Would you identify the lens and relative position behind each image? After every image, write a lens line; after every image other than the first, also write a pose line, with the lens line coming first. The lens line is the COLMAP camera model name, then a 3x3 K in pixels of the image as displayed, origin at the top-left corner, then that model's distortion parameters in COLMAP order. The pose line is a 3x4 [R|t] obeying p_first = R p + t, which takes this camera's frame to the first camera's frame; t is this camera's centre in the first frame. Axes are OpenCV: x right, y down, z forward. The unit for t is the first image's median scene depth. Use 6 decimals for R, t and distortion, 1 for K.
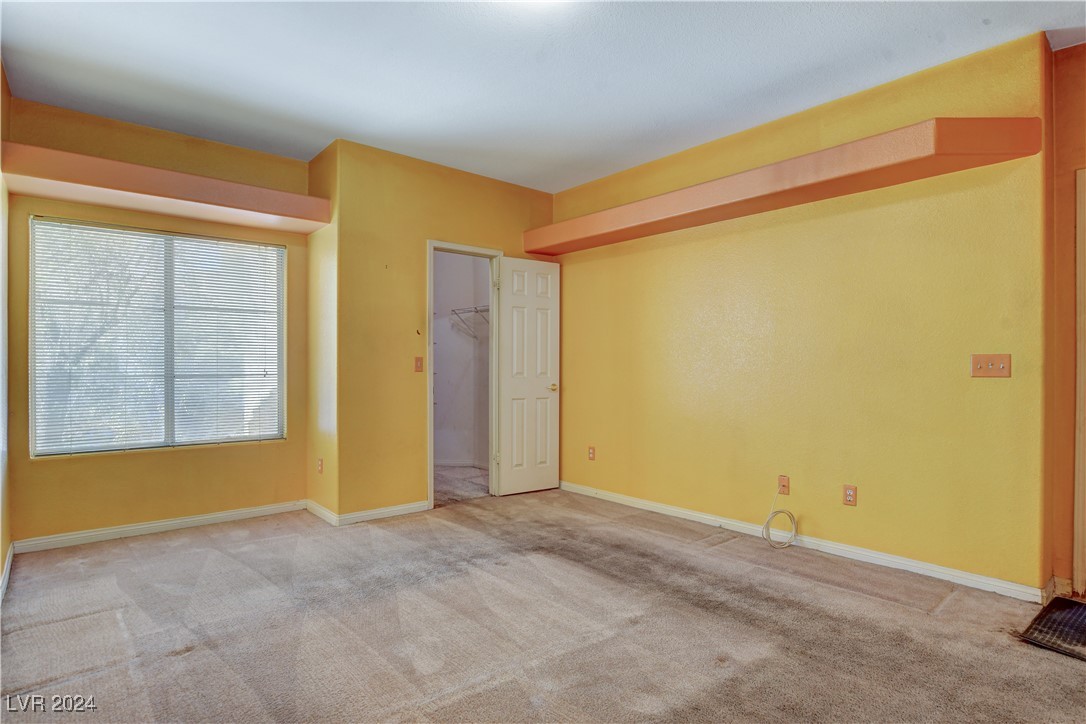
lens RADIAL K [[575.8, 0, 543.0], [0, 575.8, 362.0], [0, 0, 1]] dist [-0.020902, -0.000165]
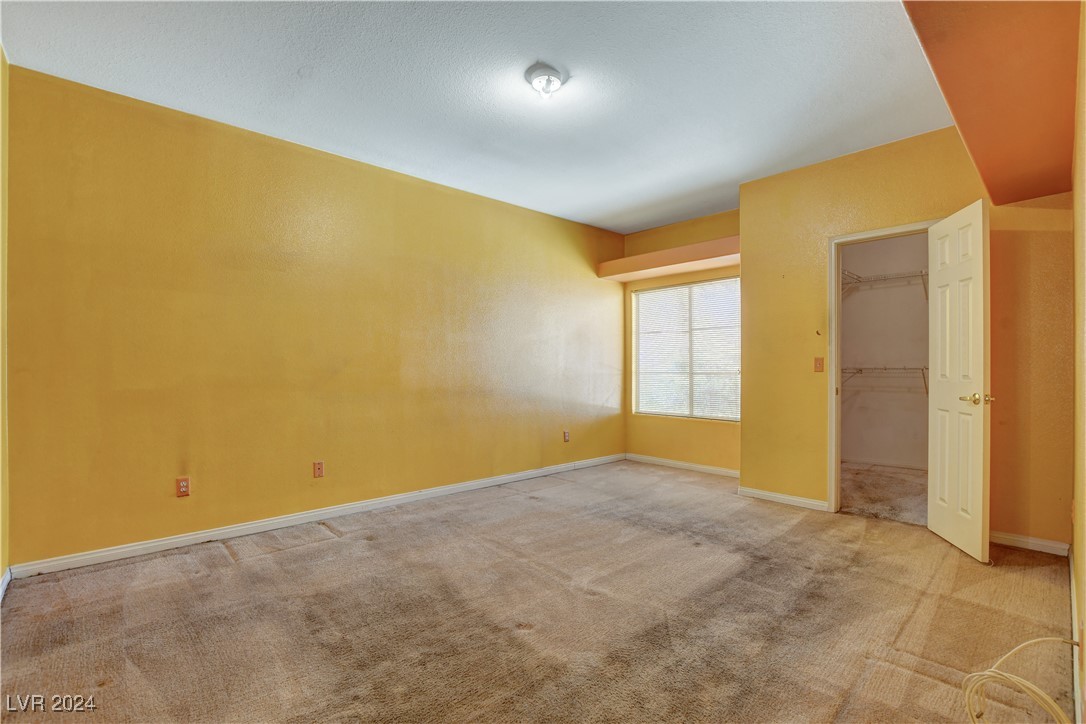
lens RADIAL K [[482.9, 0, 542.8], [0, 482.9, 364.5], [0, 0, 1]] dist [-0.033524, 0.006182]
pose [[0.043556, -0.007883, -0.999020, 0.706993], [0.004039, 0.999962, -0.007715, 0.009490], [0.999043, -0.003699, 0.043586, 0.559925]]
